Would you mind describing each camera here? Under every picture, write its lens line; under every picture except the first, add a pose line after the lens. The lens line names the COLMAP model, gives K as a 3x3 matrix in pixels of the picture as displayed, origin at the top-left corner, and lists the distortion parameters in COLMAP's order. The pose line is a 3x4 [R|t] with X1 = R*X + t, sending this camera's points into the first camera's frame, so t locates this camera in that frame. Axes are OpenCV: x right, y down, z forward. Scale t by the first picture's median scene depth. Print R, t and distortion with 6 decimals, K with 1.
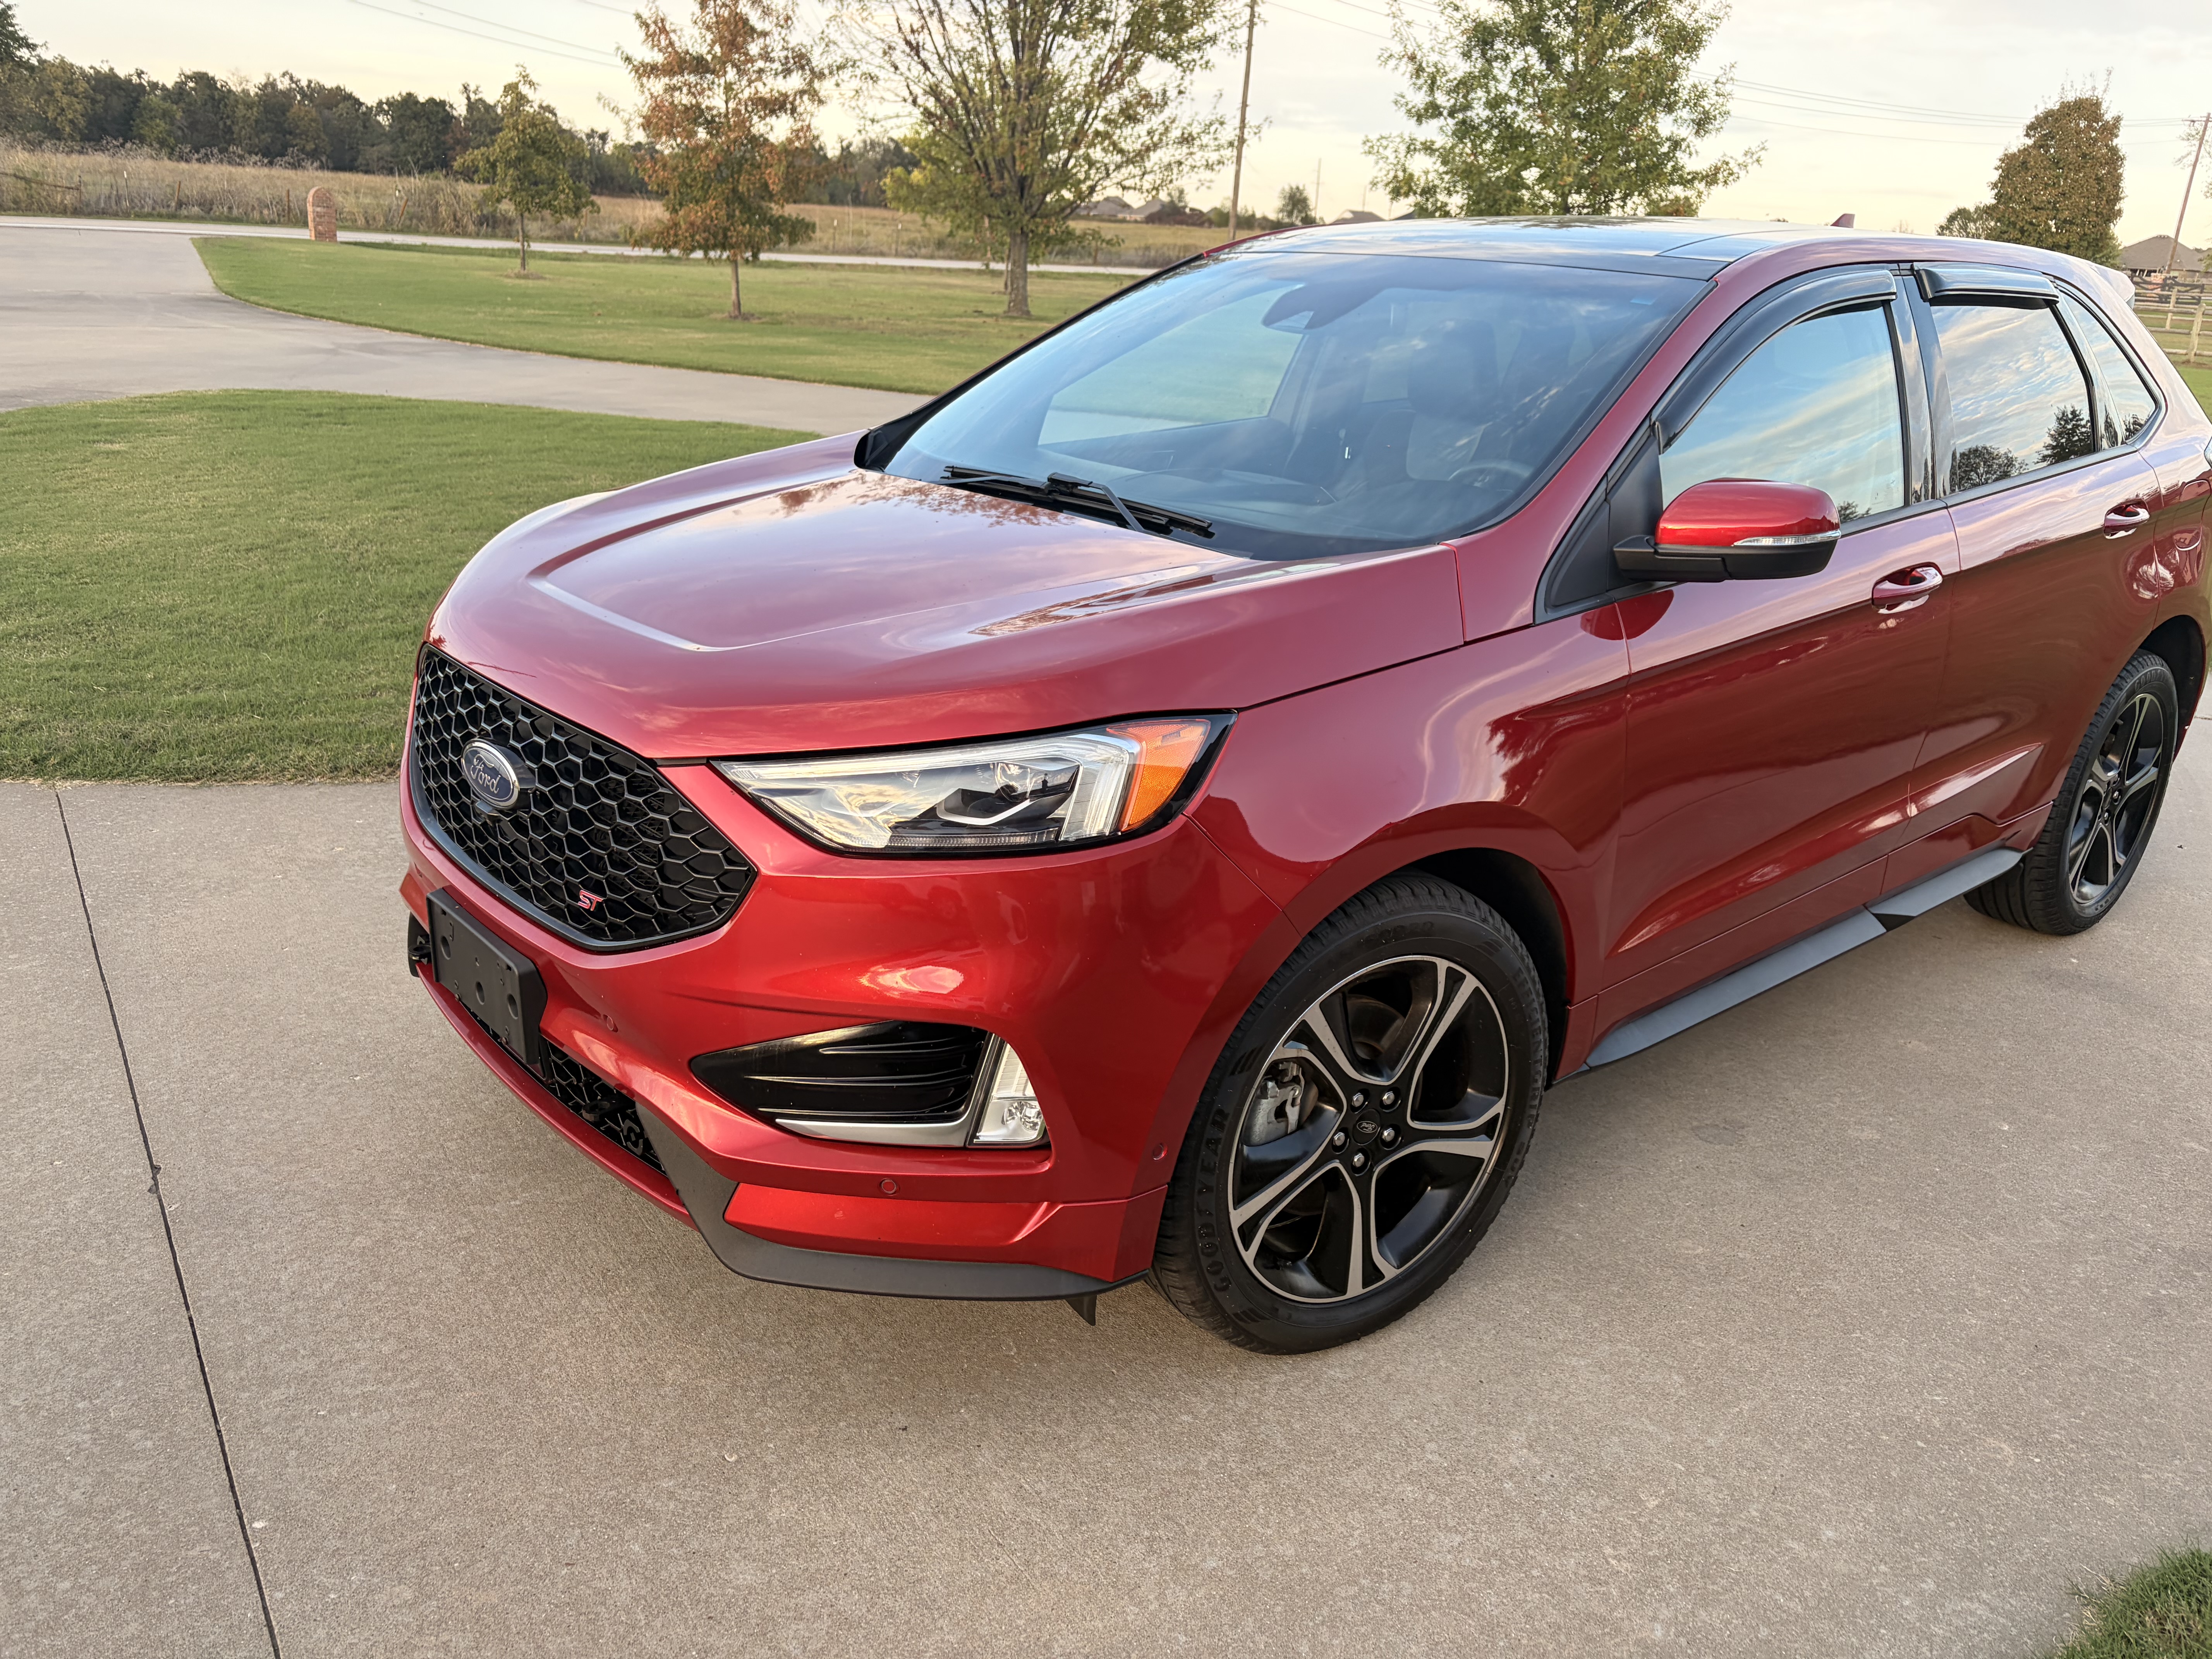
lens RADIAL K [[1726.3, 0, 1105.1], [0, 1726.3, 817.0], [0, 0, 1]] dist [0.057473, -0.079326]
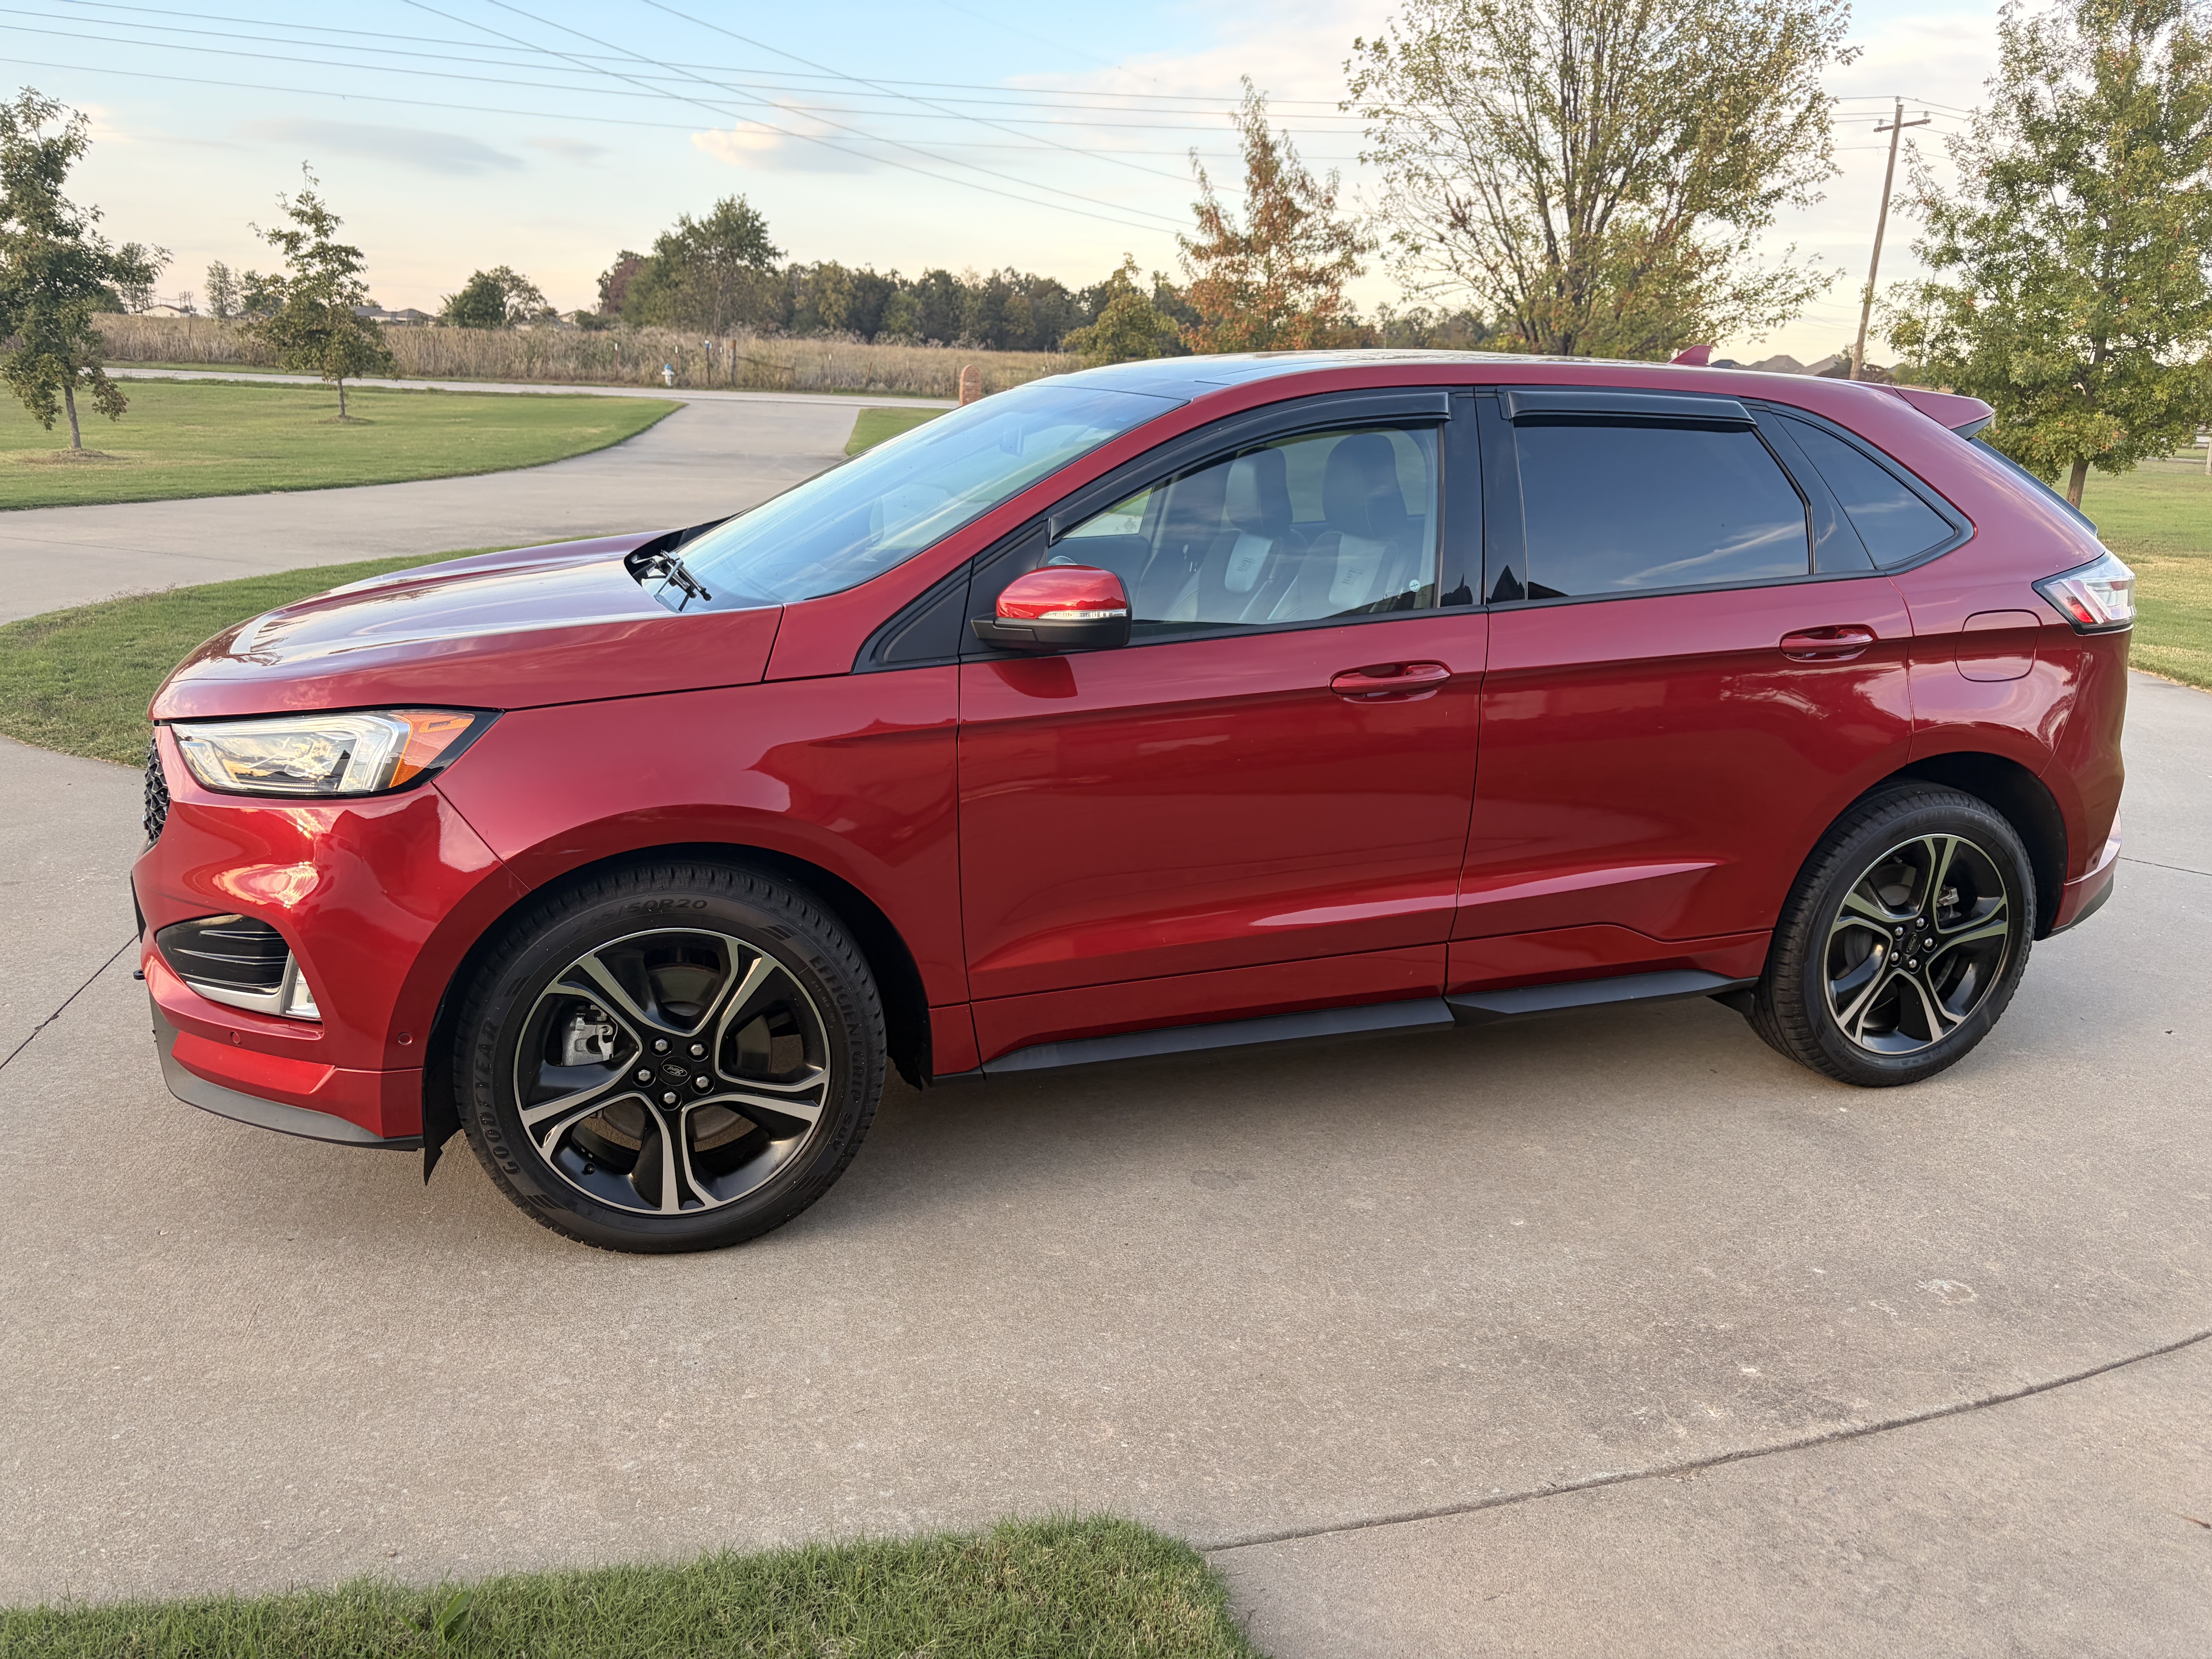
lens RADIAL K [[1735.1, 0, 1106.0], [0, 1735.1, 829.5], [0, 0, 1]] dist [0.019616, -0.008829]
pose [[0.929283, 0.076529, -0.361353, 0.105682], [-0.105806, 0.992458, -0.061912, 0.006561], [0.353889, 0.095767, 0.930372, -0.006079]]
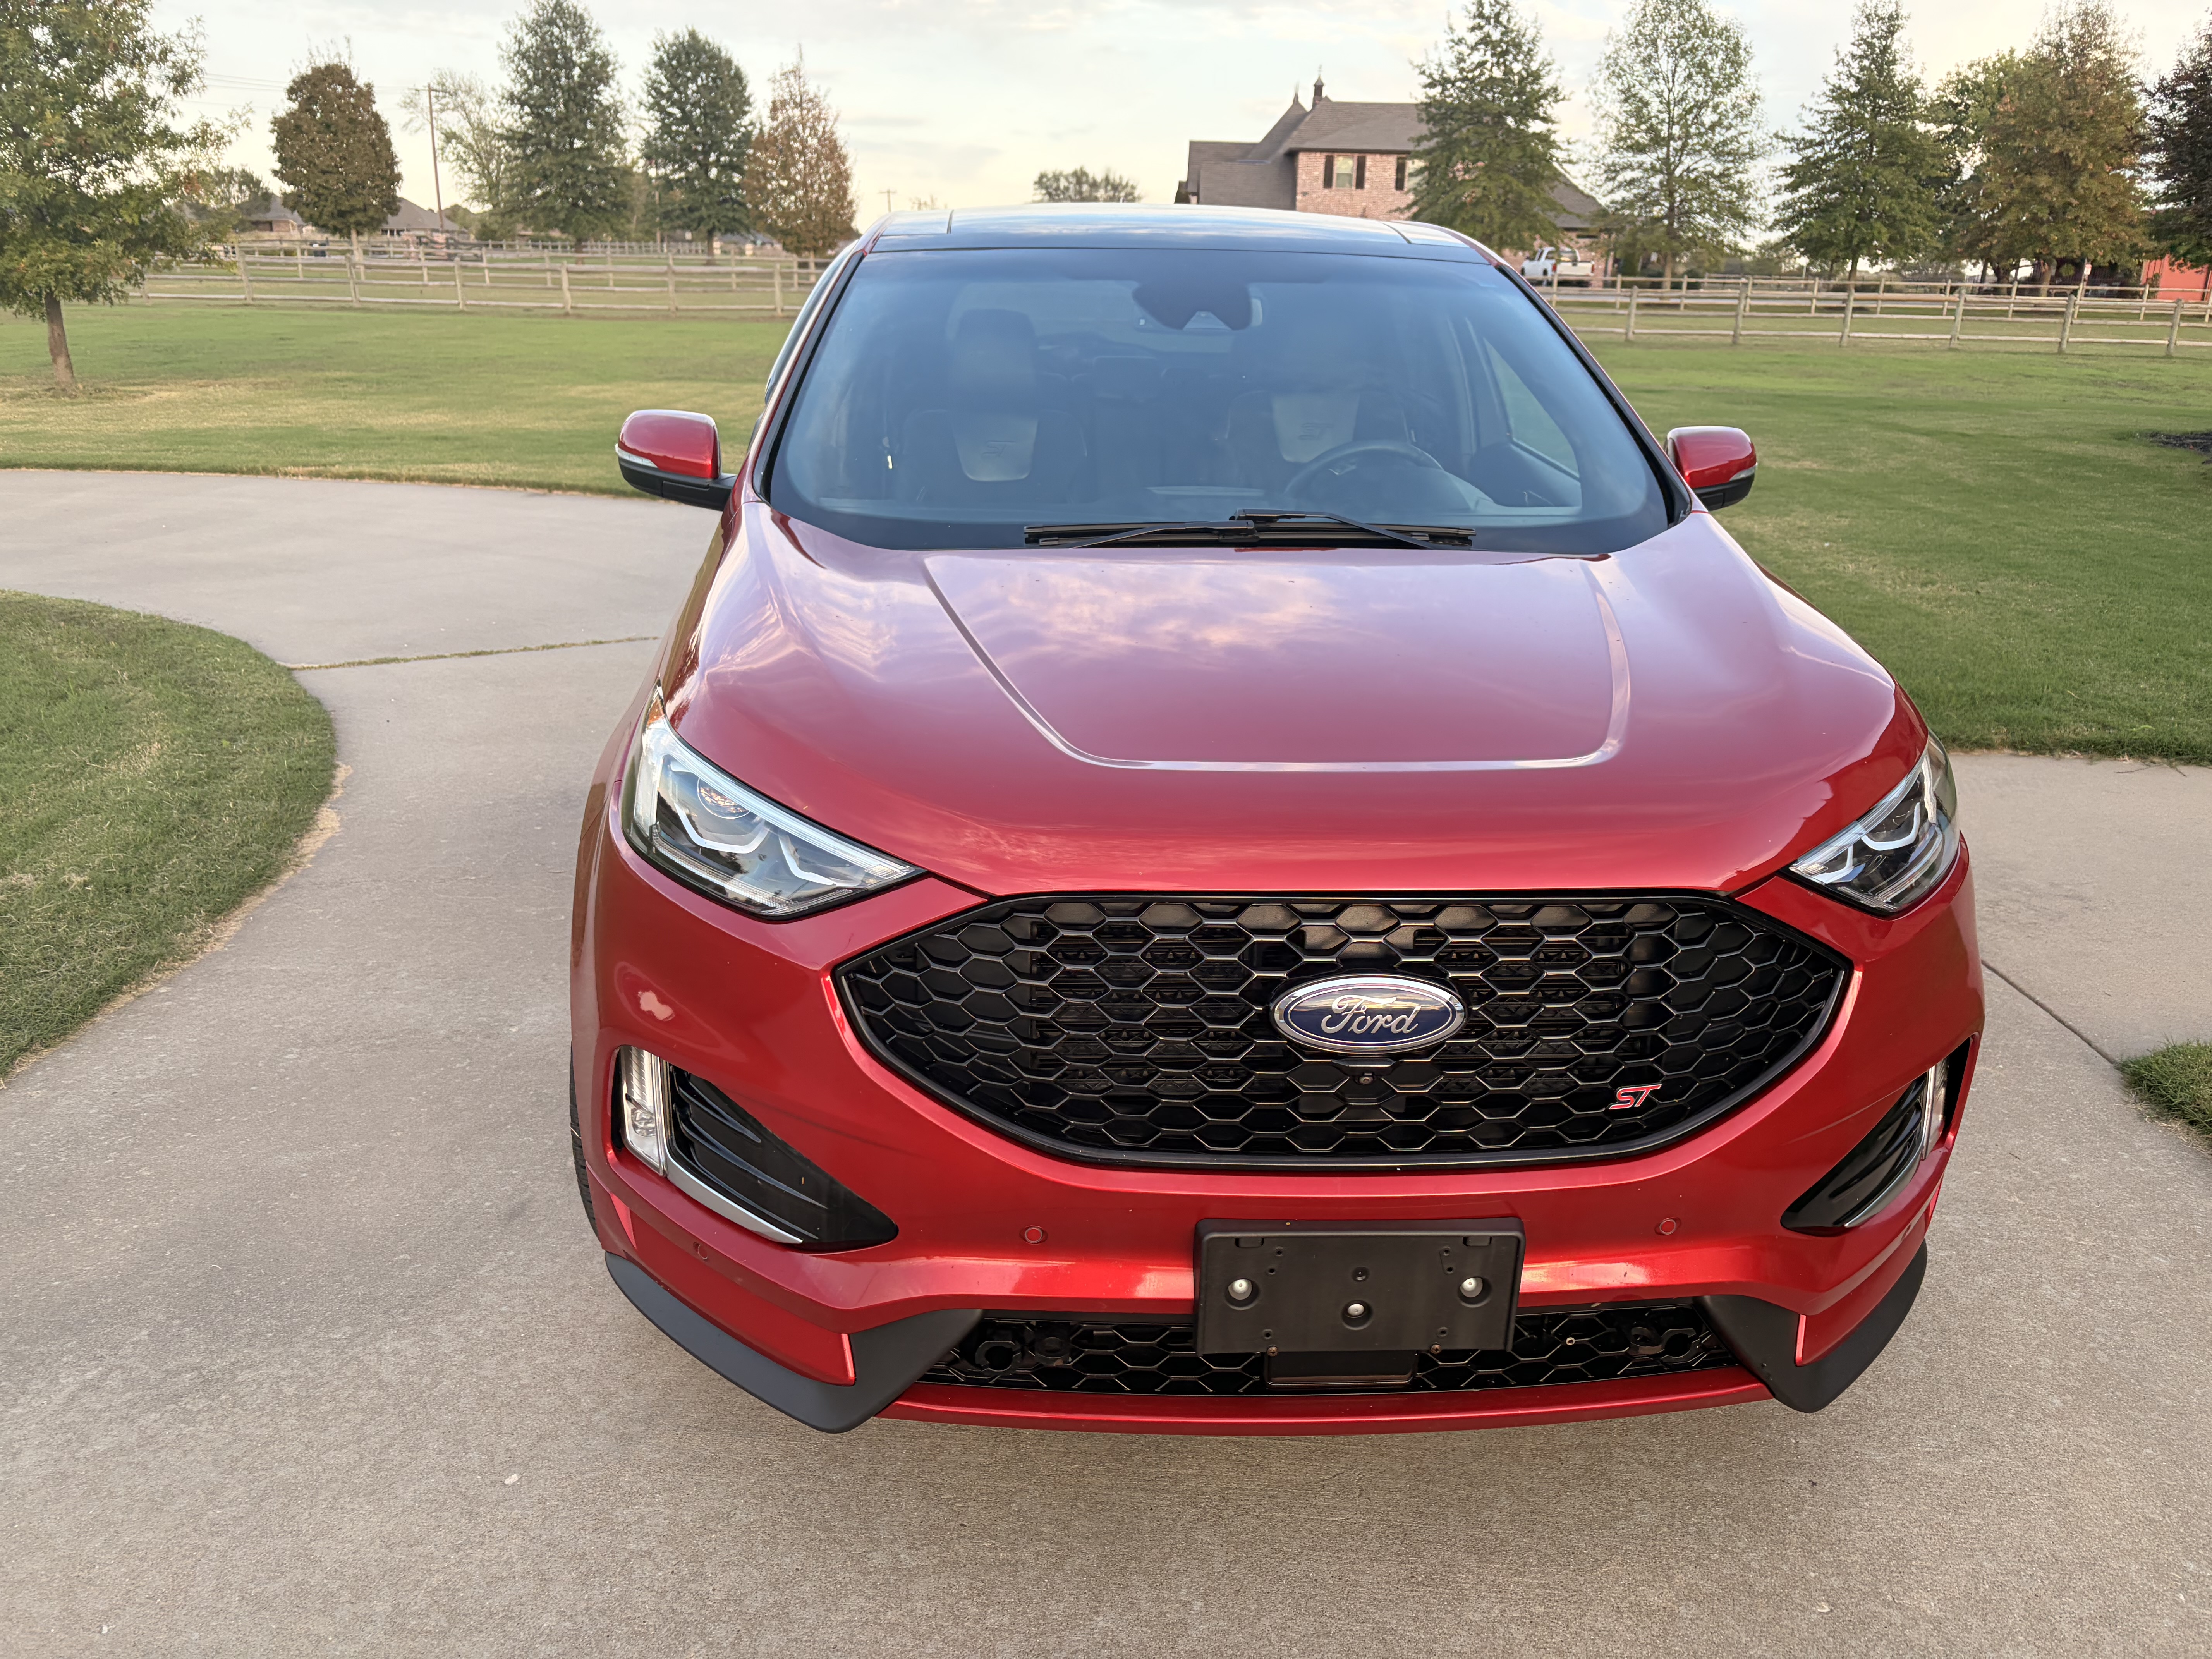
lens RADIAL K [[1678.7, 0, 1105.6], [0, 1678.7, 825.6], [0, 0, 1]] dist [0.102346, -0.125770]
pose [[0.598819, -0.284243, 0.748747, -0.110029], [0.261769, 0.953016, 0.152436, -0.028082], [-0.756897, 0.104717, 0.645090, 0.073952]]
